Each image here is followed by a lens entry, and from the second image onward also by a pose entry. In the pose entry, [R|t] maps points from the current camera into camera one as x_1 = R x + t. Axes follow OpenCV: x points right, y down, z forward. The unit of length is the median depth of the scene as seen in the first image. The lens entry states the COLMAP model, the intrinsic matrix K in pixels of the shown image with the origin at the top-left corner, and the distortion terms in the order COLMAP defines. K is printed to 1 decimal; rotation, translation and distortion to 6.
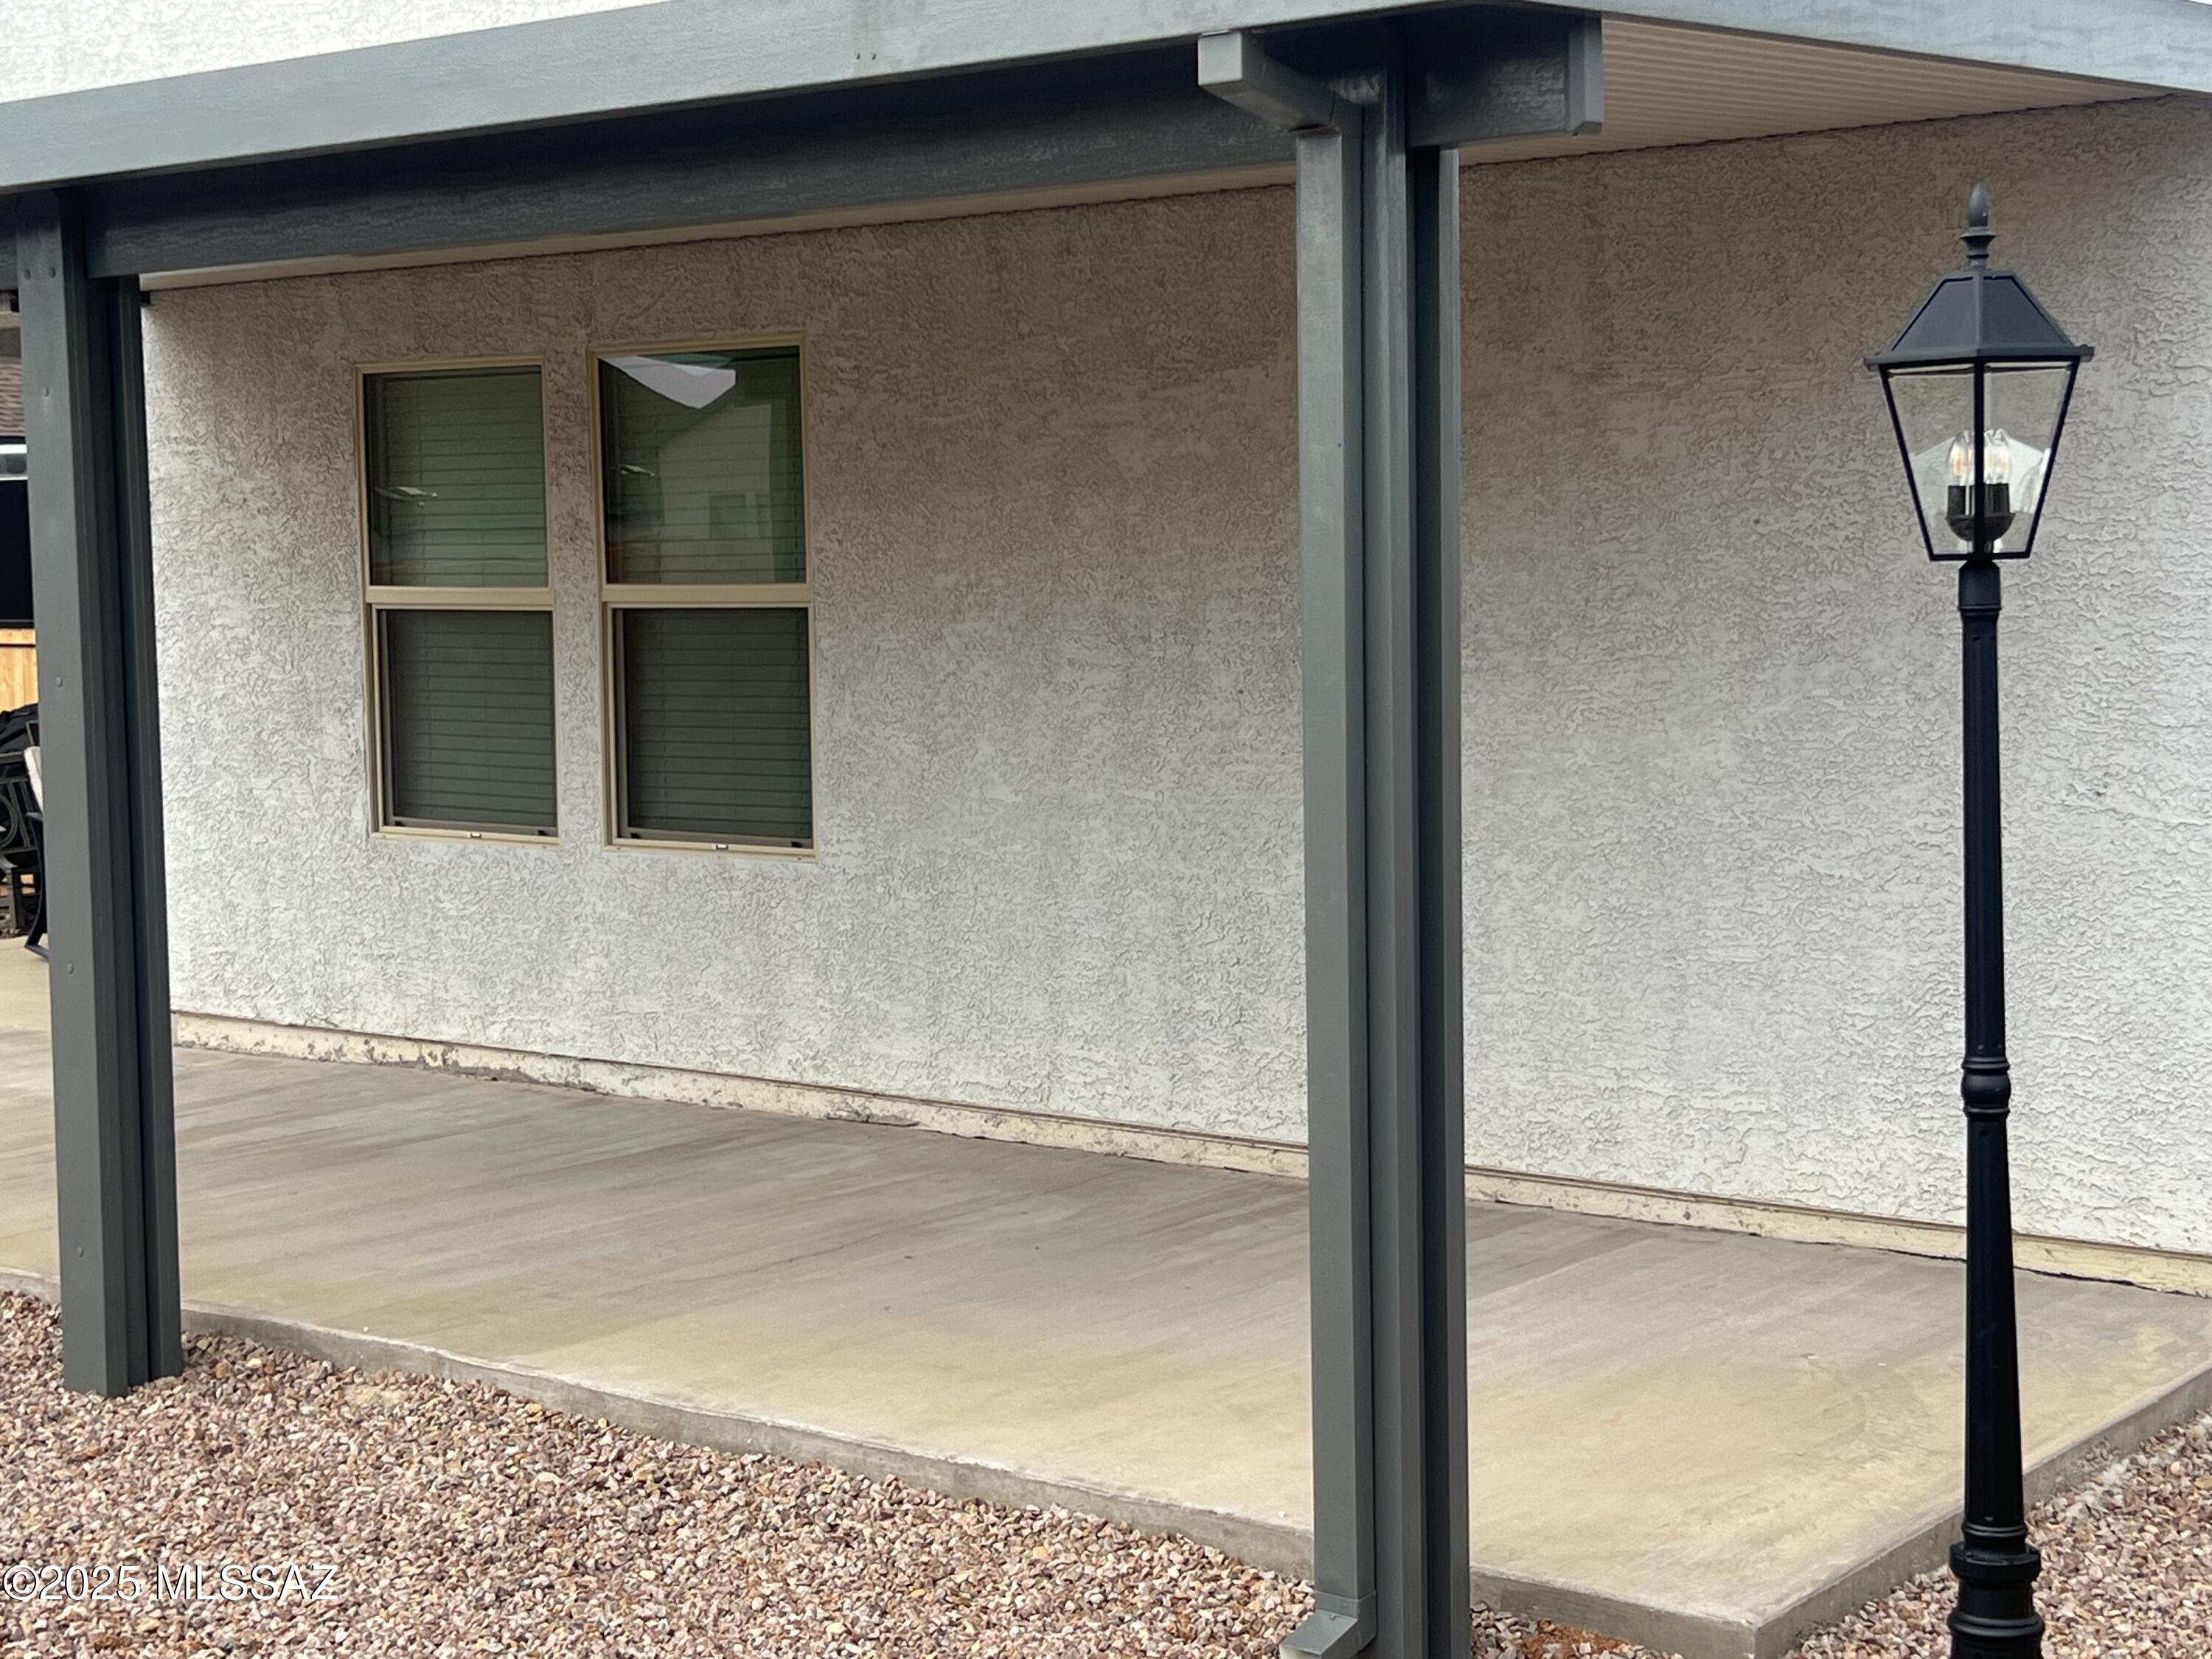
lens RADIAL K [[3384.2, 0, 1104.3], [0, 3384.2, 824.1], [0, 0, 1]] dist [0.174502, 0.000000]
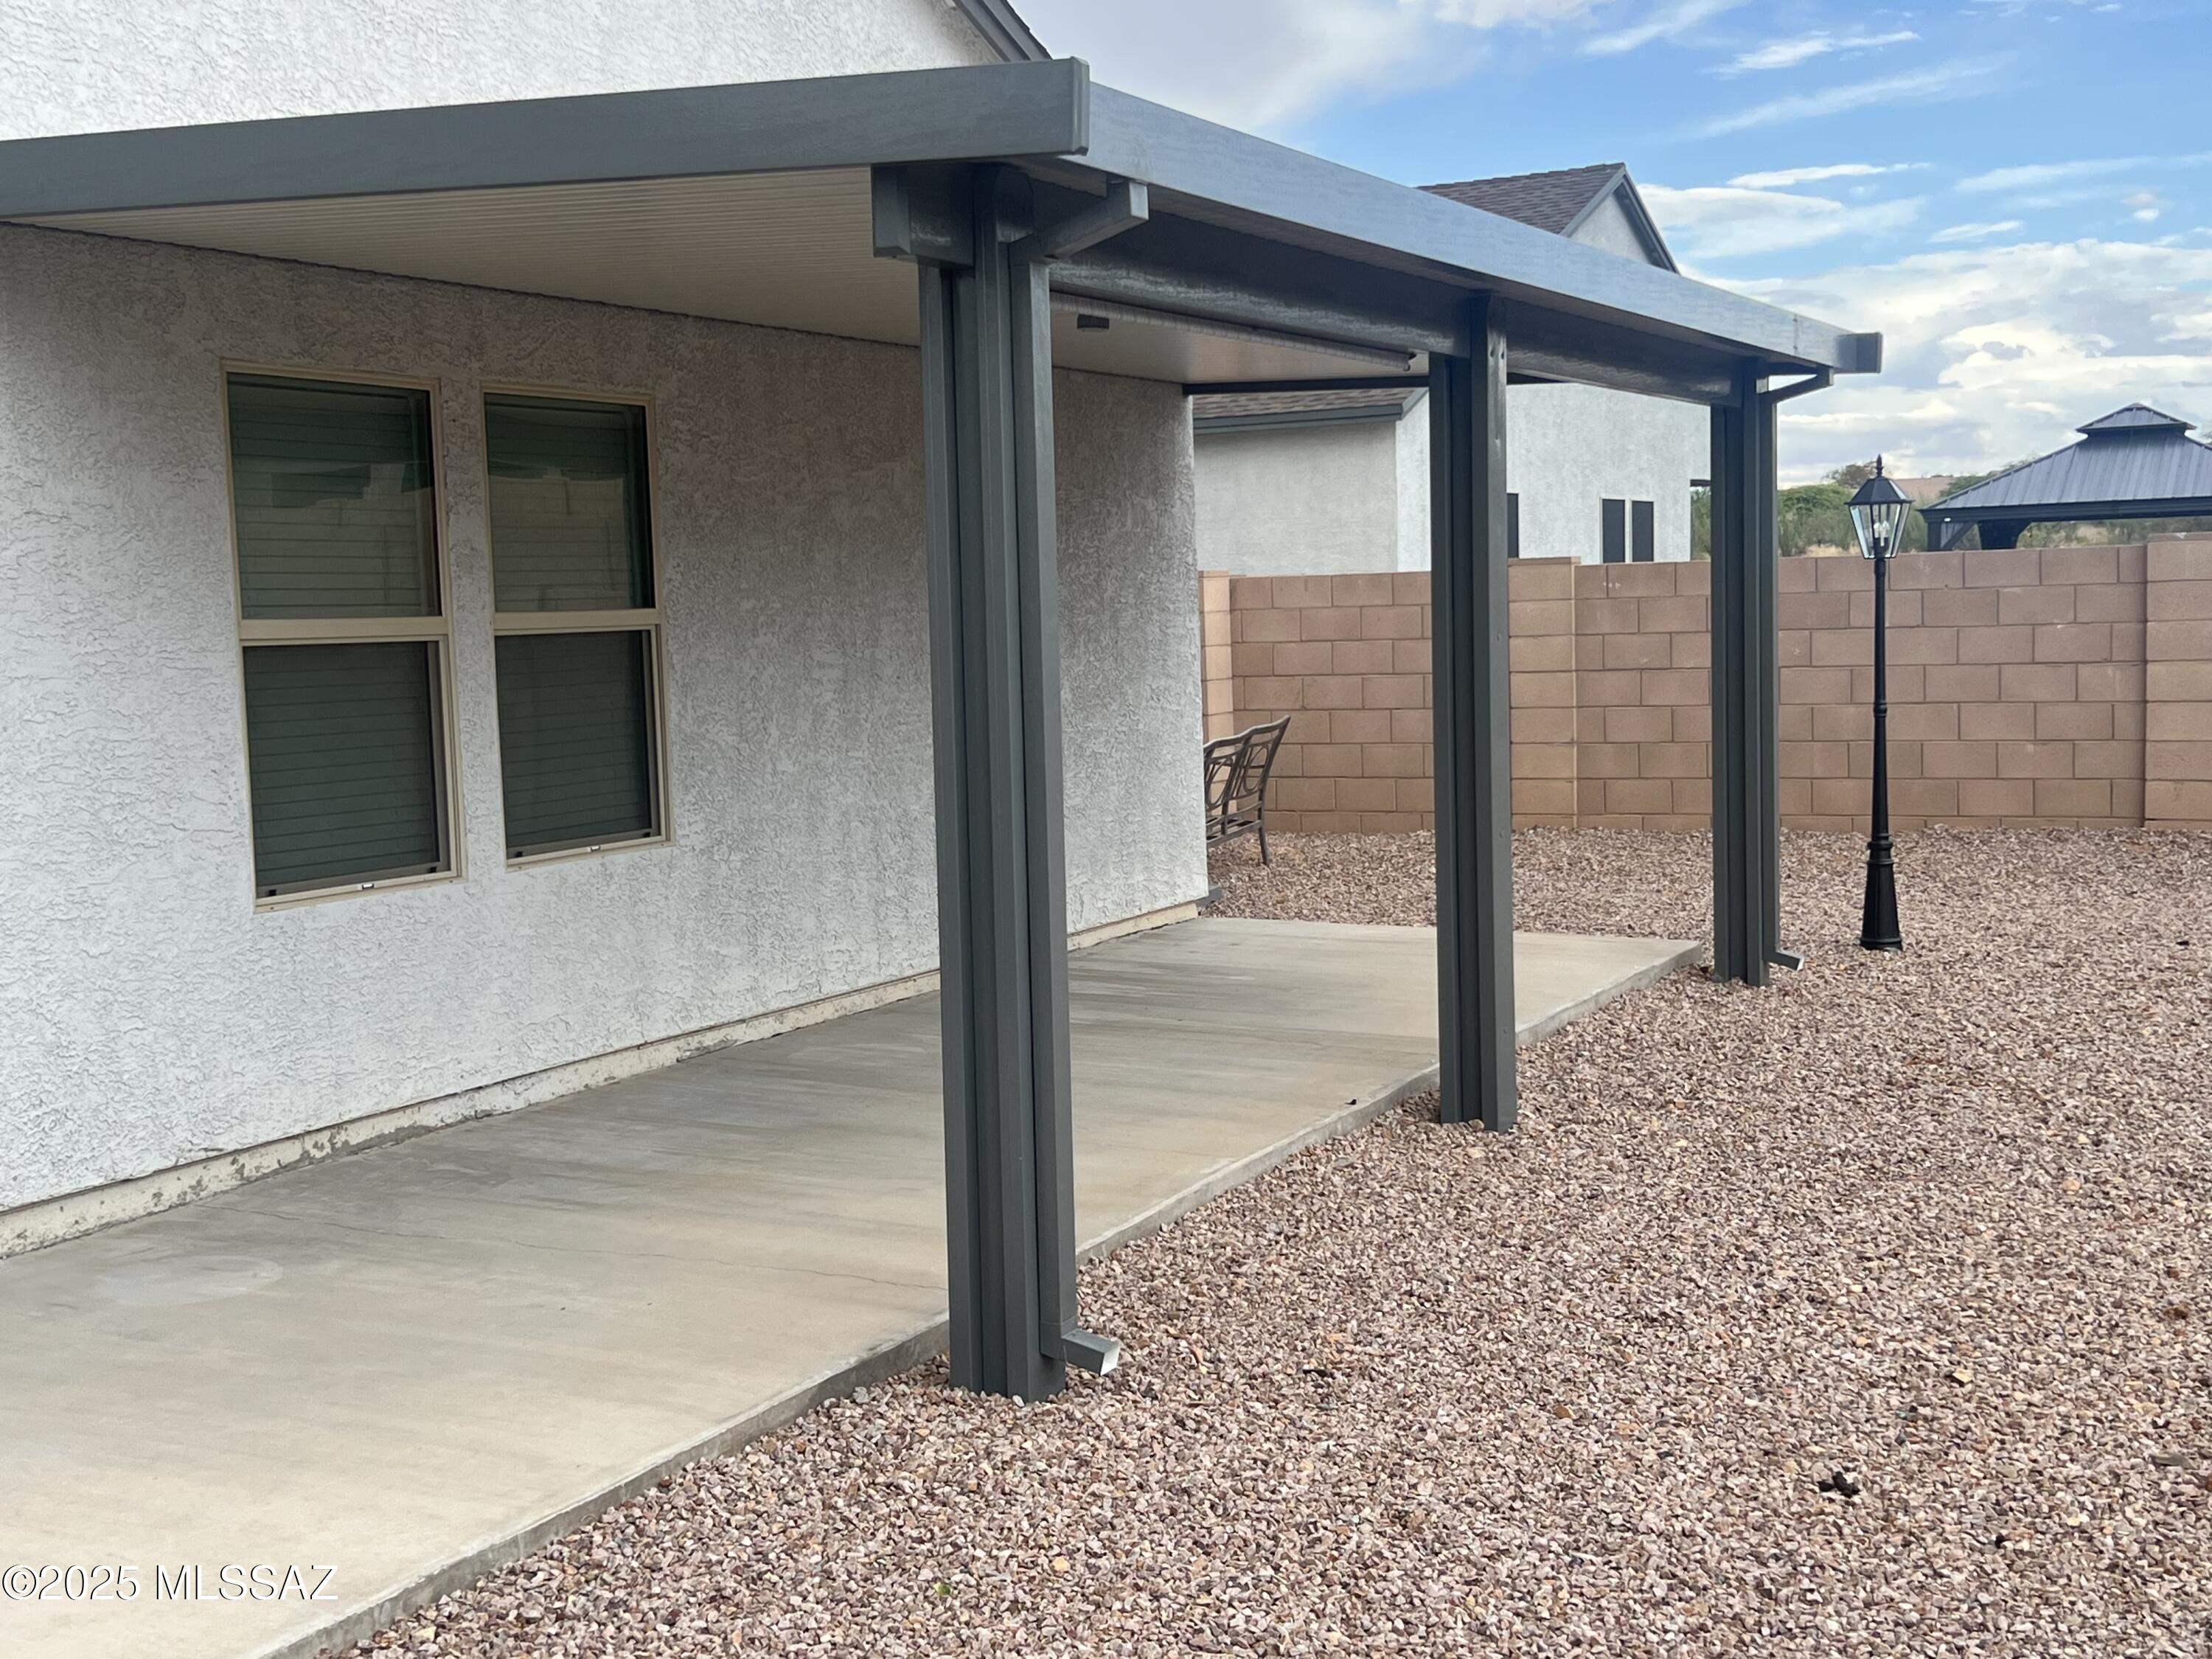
lens RADIAL K [[2798.0, 0, 1108.5], [0, 2798.0, 834.1], [0, 0, 1]] dist [0.125789, 0.000000]
pose [[-0.209892, -0.063601, 0.975654, -1.287786], [0.107897, 0.990280, 0.087766, -0.074586], [-0.971753, 0.123692, -0.200990, 1.261506]]
